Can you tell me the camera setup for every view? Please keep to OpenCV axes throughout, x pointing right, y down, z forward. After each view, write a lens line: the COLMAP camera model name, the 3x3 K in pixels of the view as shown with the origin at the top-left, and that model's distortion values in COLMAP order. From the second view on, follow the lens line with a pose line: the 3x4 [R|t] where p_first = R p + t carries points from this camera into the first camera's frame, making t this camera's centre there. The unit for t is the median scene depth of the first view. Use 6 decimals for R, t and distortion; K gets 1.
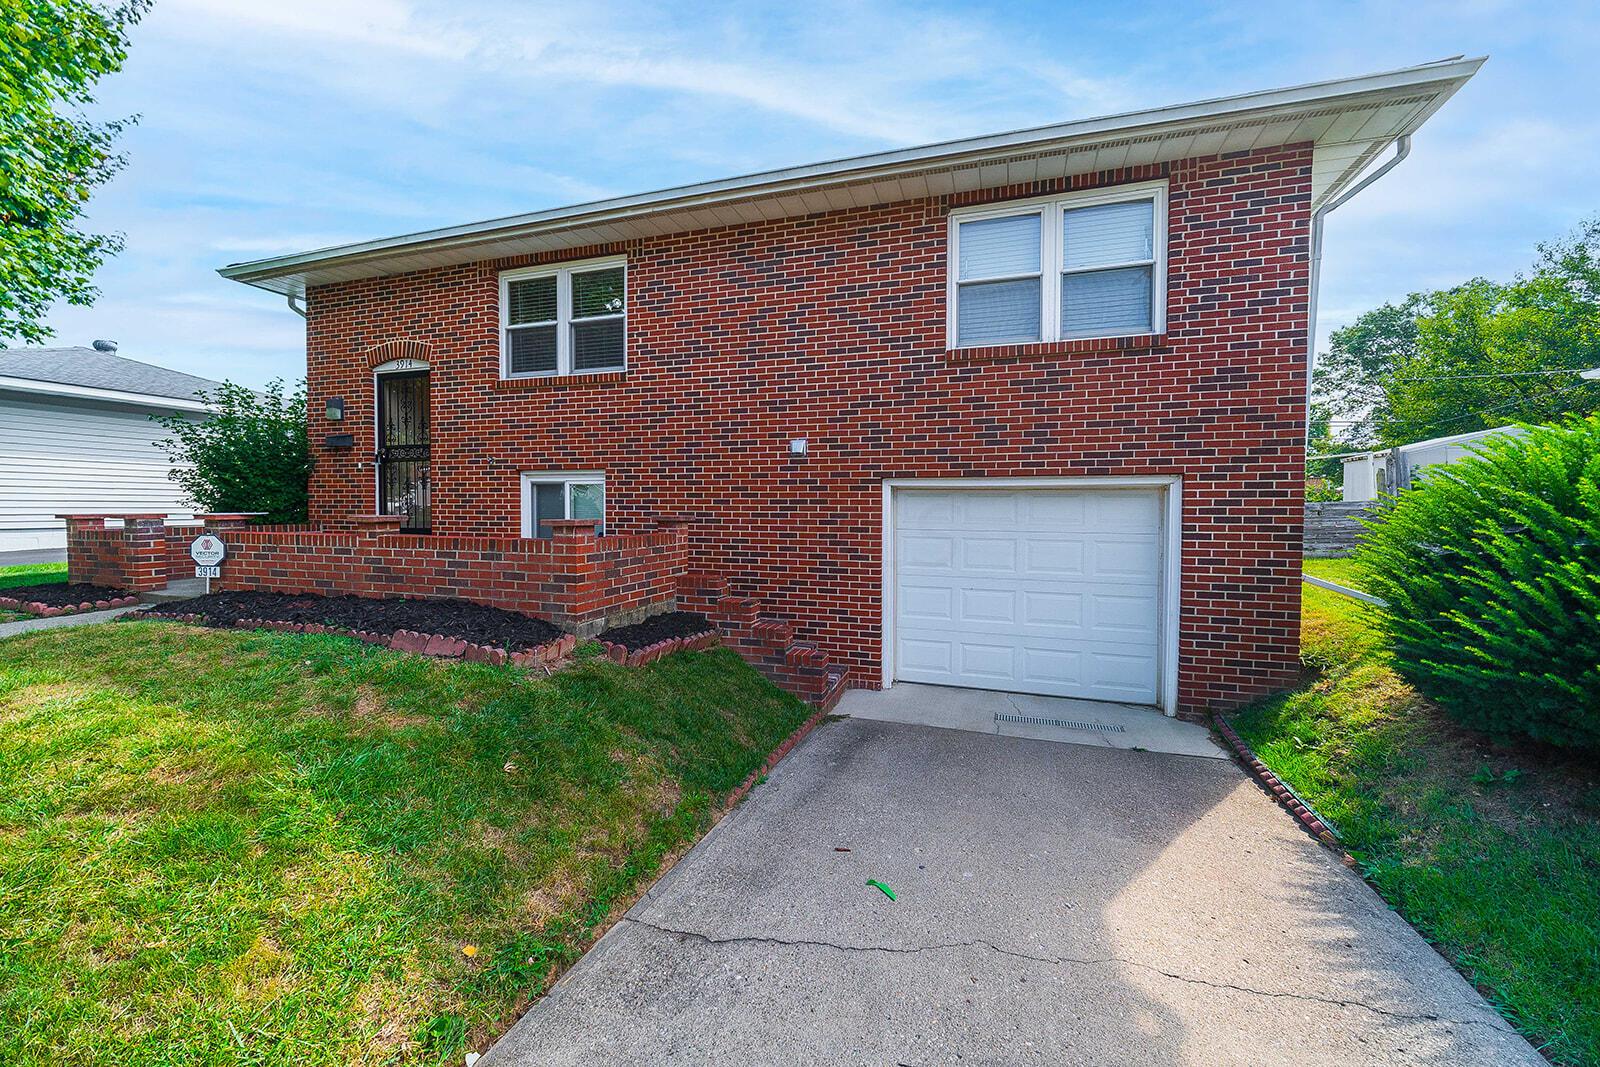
lens RADIAL K [[635.3, 0, 799.9], [0, 635.3, 523.7], [0, 0, 1]] dist [0.009638, 0.000030]
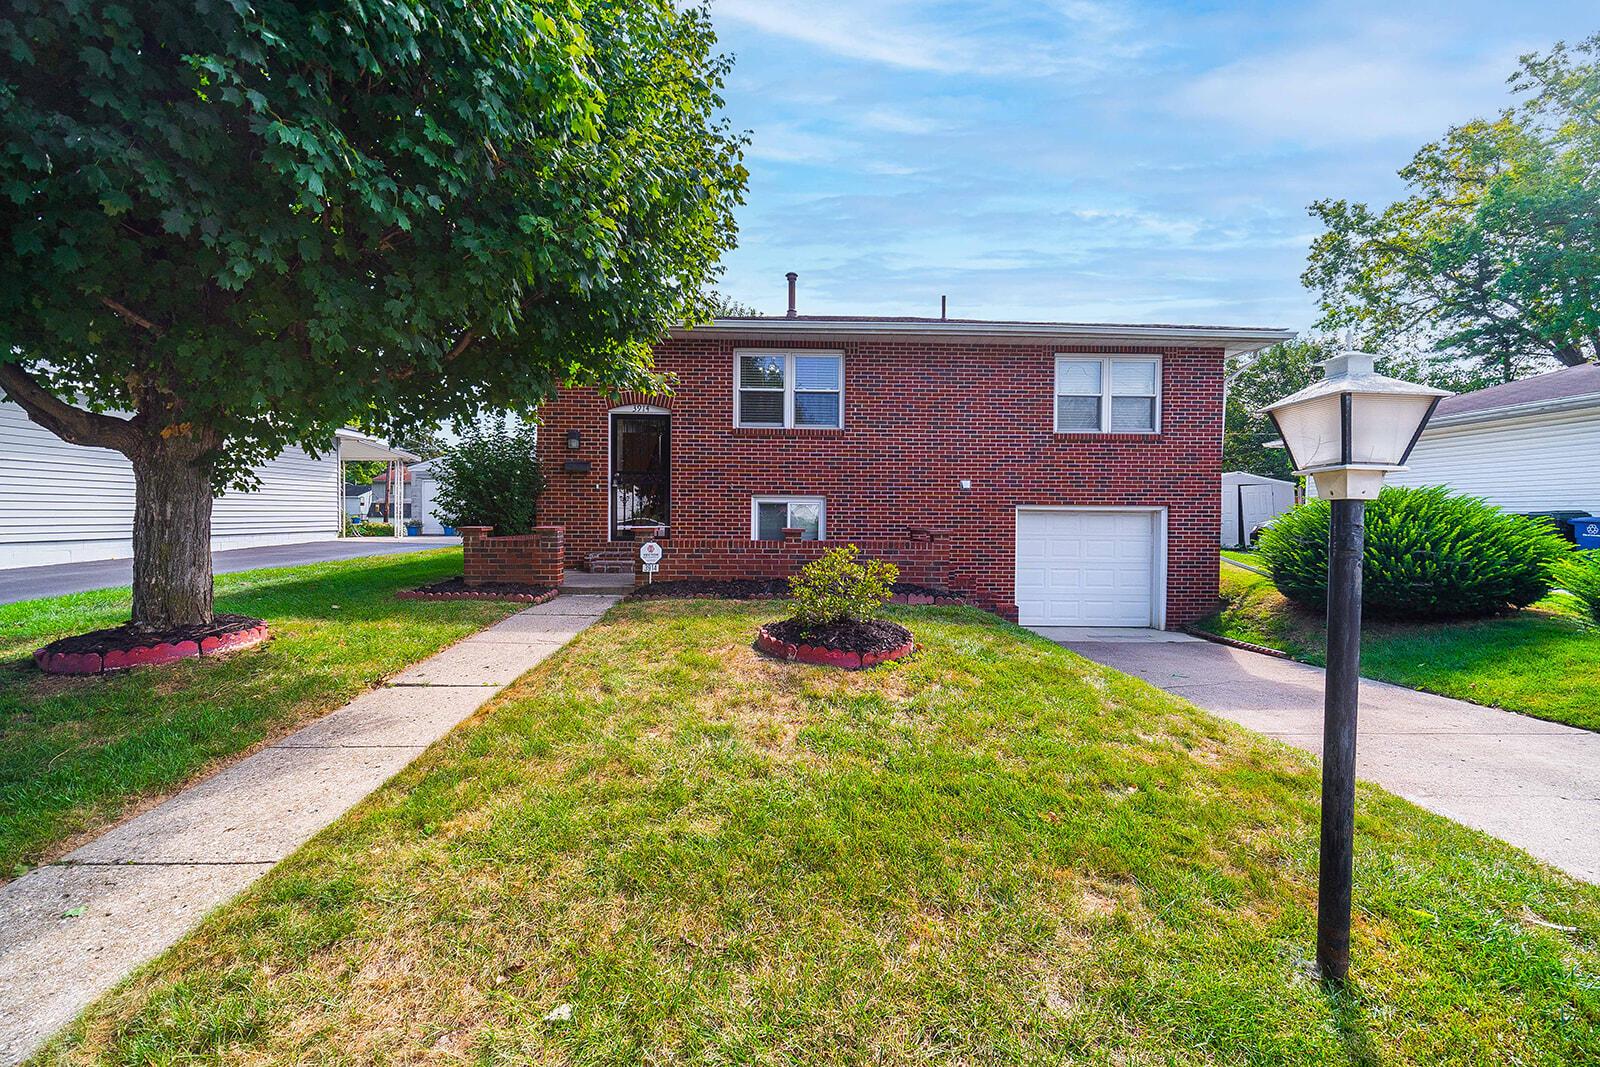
lens RADIAL K [[635.3, 0, 799.9], [0, 635.3, 523.7], [0, 0, 1]] dist [0.009638, 0.000030]
pose [[0.941121, -0.000964, 0.338069, -1.028898], [0.004349, 0.999948, -0.009255, -0.008152], [-0.338042, 0.010181, 0.941076, -0.418858]]
